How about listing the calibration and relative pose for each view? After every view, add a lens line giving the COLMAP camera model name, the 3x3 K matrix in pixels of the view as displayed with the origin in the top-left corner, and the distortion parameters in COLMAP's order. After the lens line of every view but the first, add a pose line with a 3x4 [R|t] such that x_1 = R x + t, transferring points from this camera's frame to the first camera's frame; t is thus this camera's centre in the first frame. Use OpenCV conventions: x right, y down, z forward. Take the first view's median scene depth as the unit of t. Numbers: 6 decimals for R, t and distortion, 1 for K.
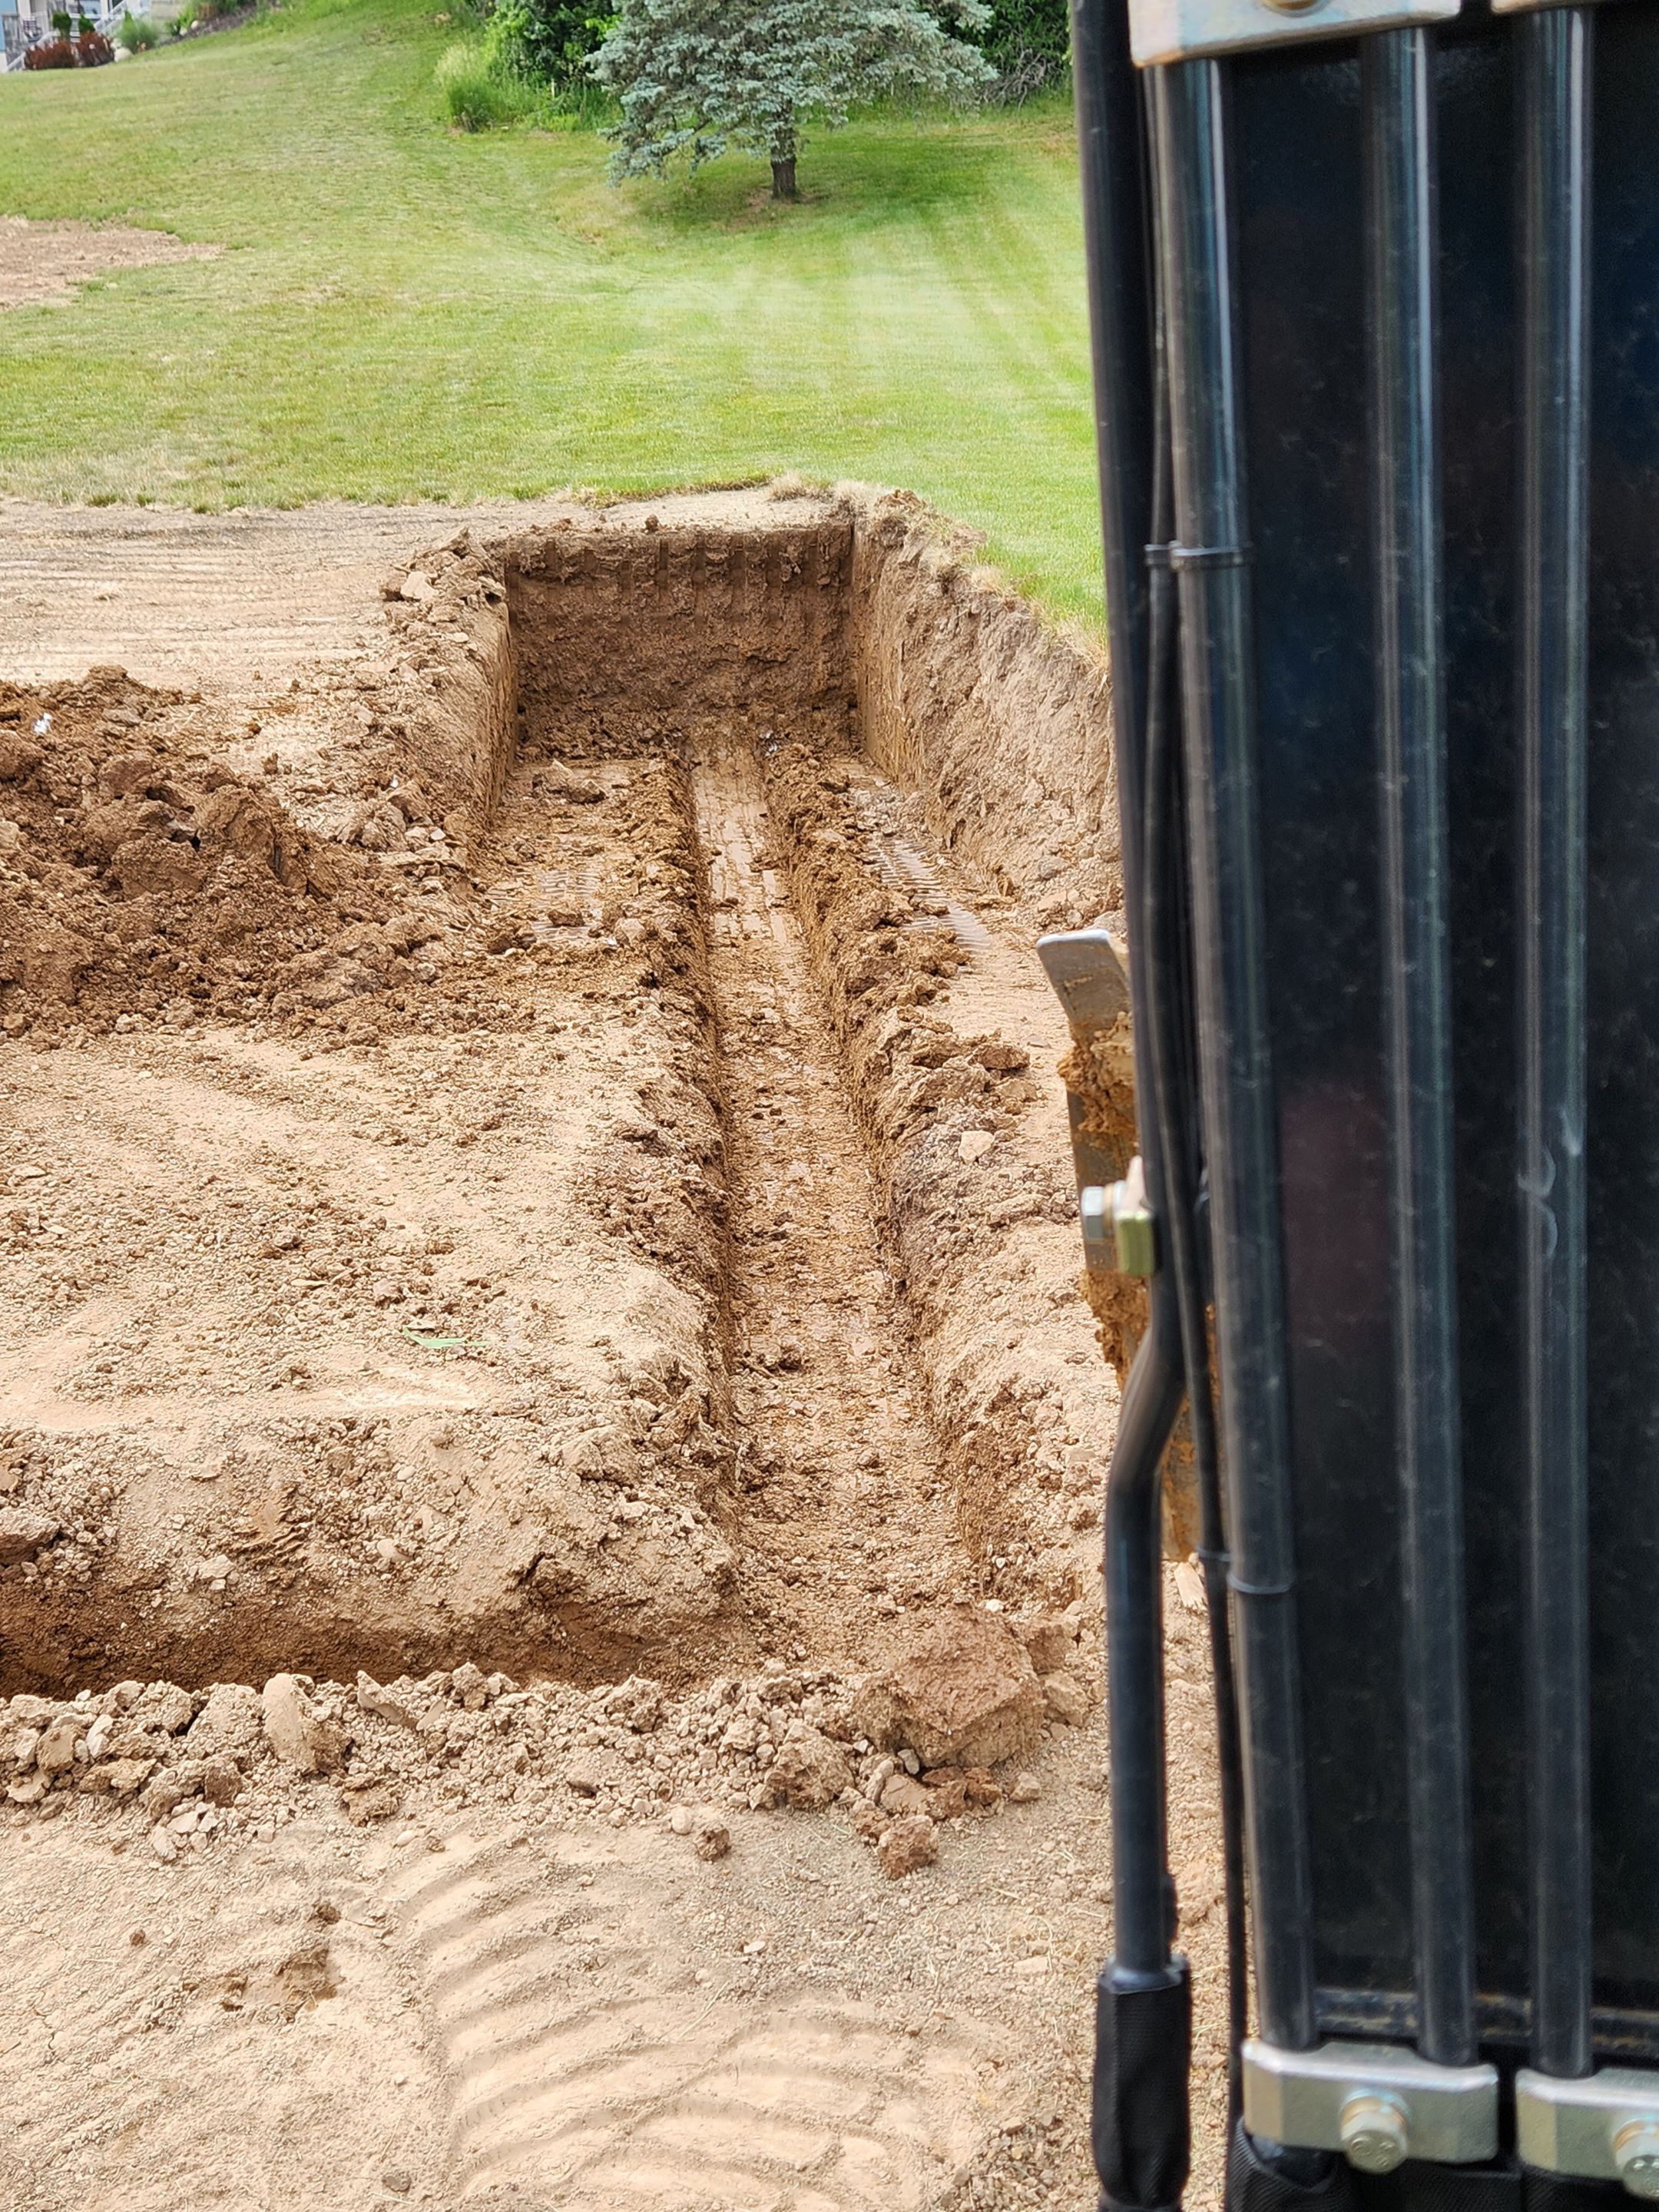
lens RADIAL K [[2359.4, 0, 829.5], [0, 2359.4, 1106.0], [0, 0, 1]] dist [0.093944, -0.114328]
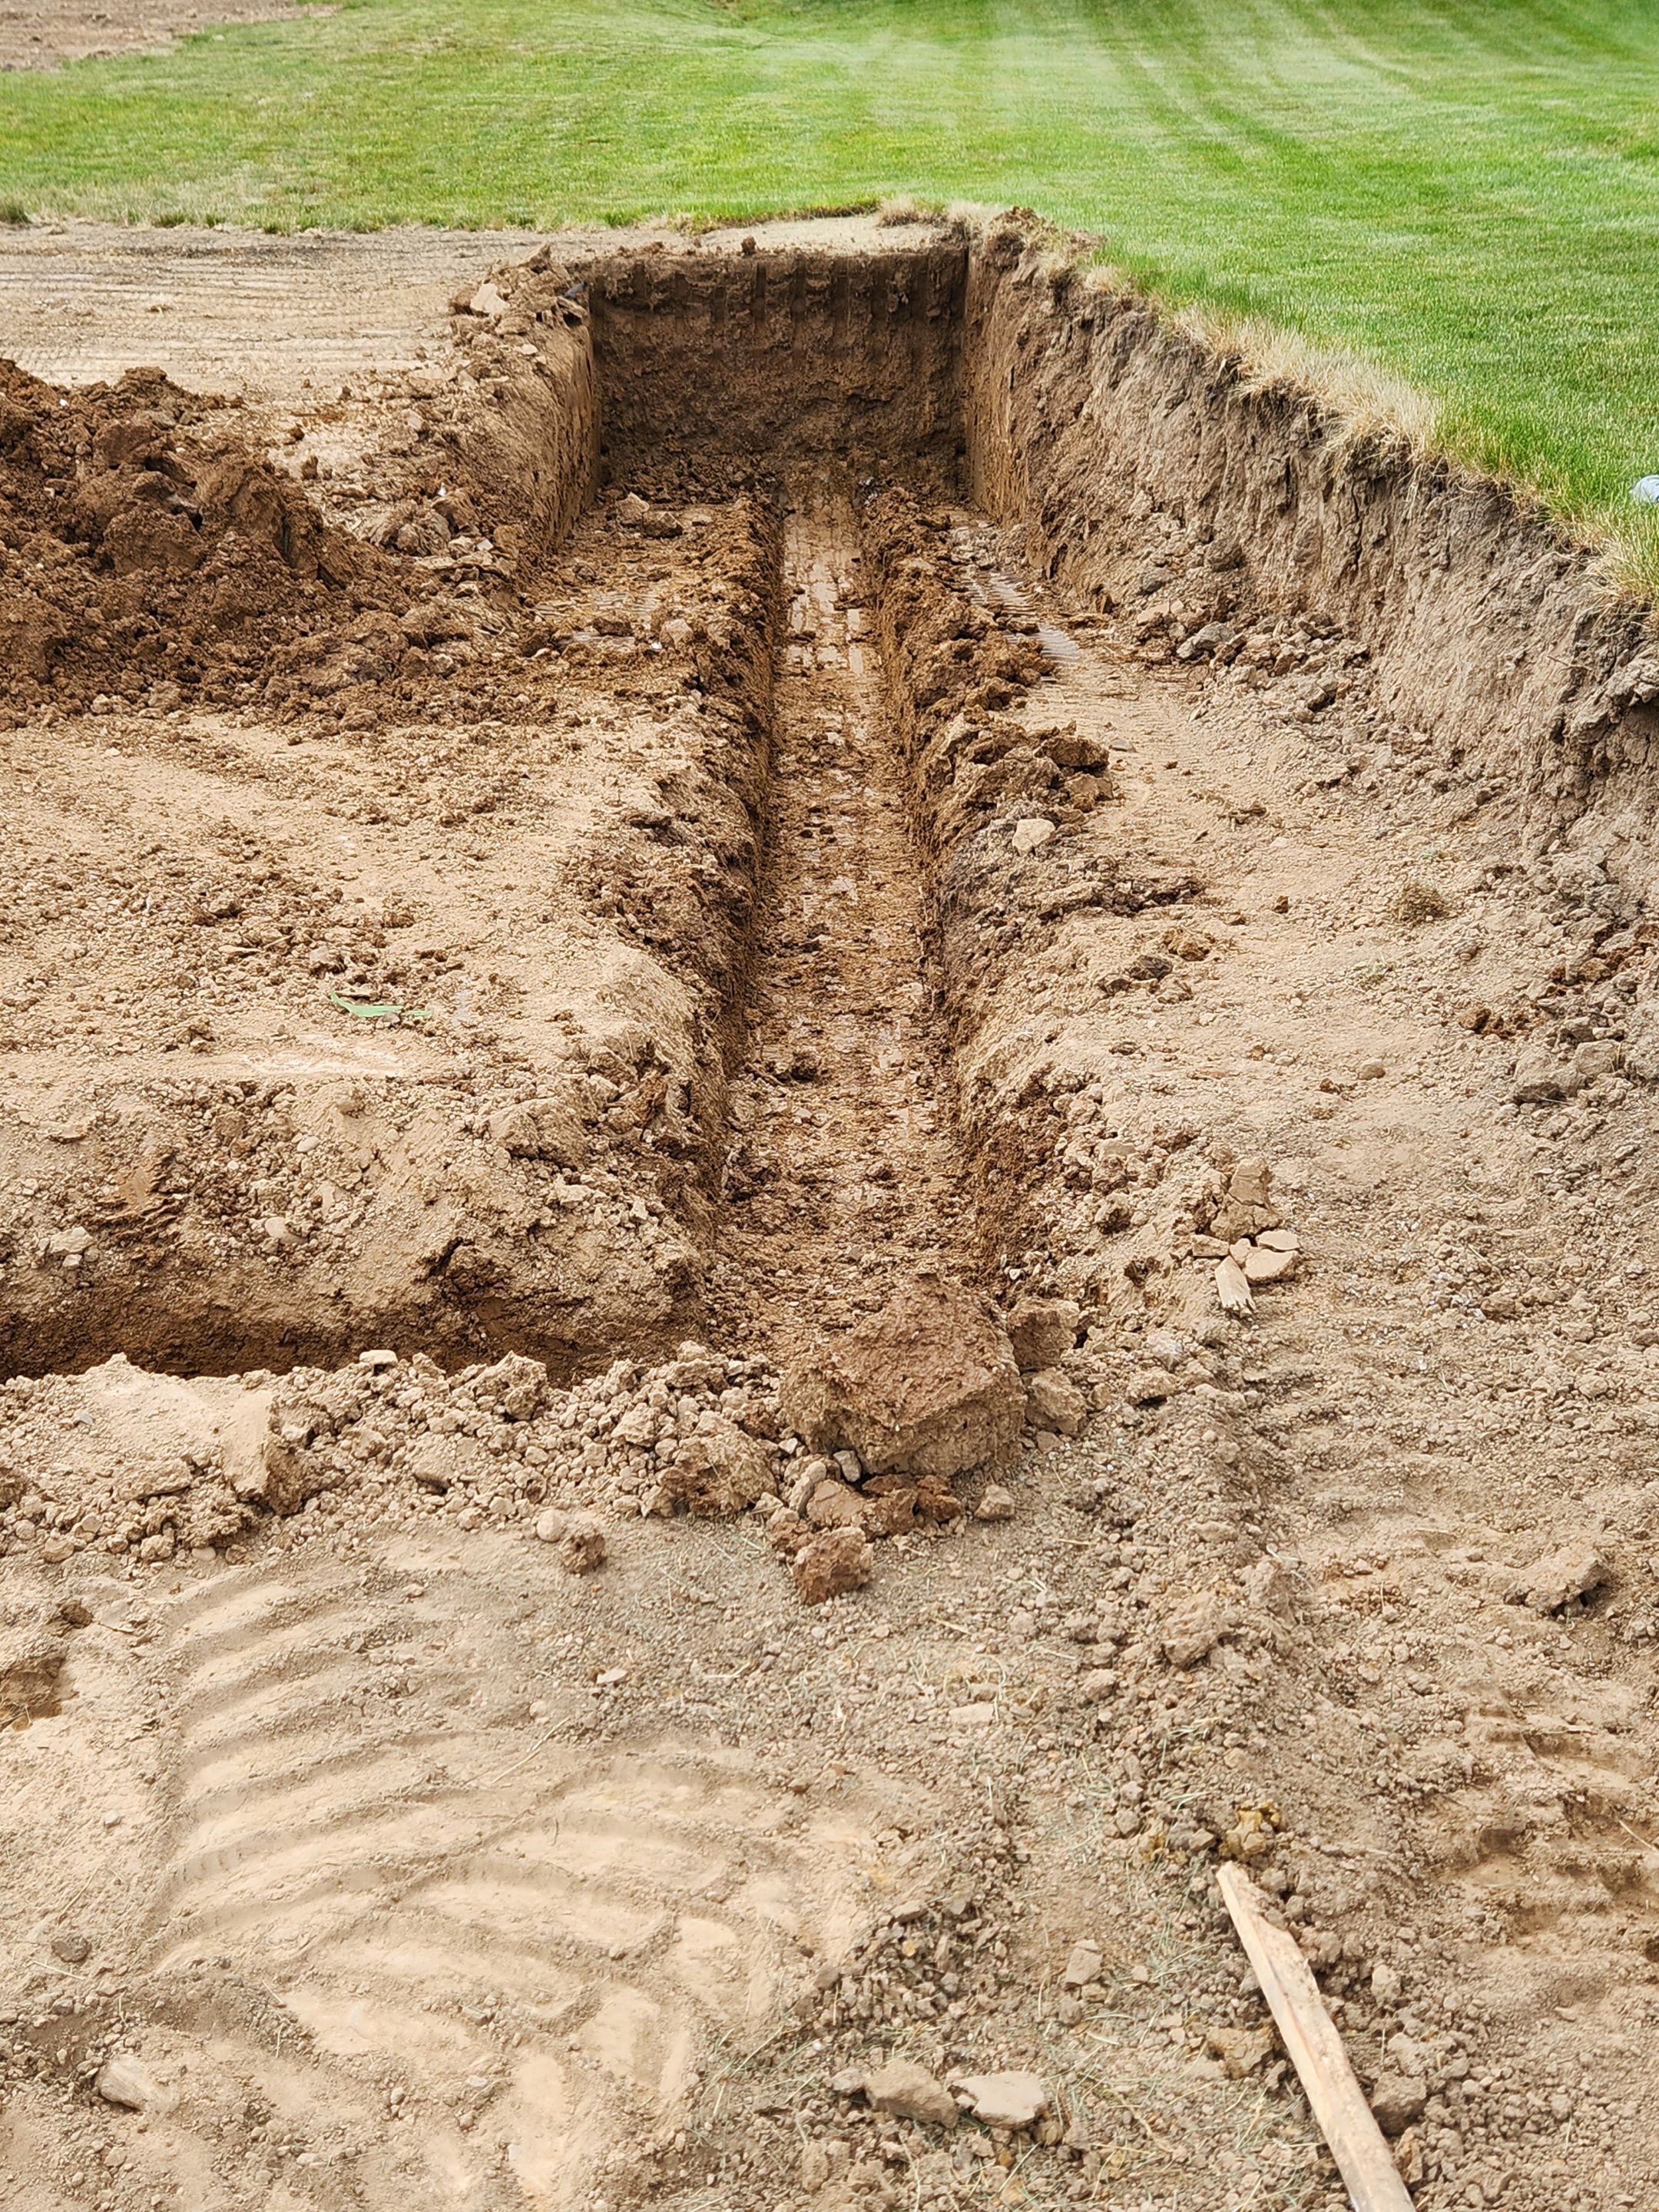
lens RADIAL K [[2359.4, 0, 829.5], [0, 2359.4, 1106.0], [0, 0, 1]] dist [0.093944, -0.114328]
pose [[0.998132, 0.029586, -0.053455, 0.035925], [-0.026005, 0.997449, 0.066475, 0.058129], [0.055285, -0.064961, 0.996355, 0.126984]]
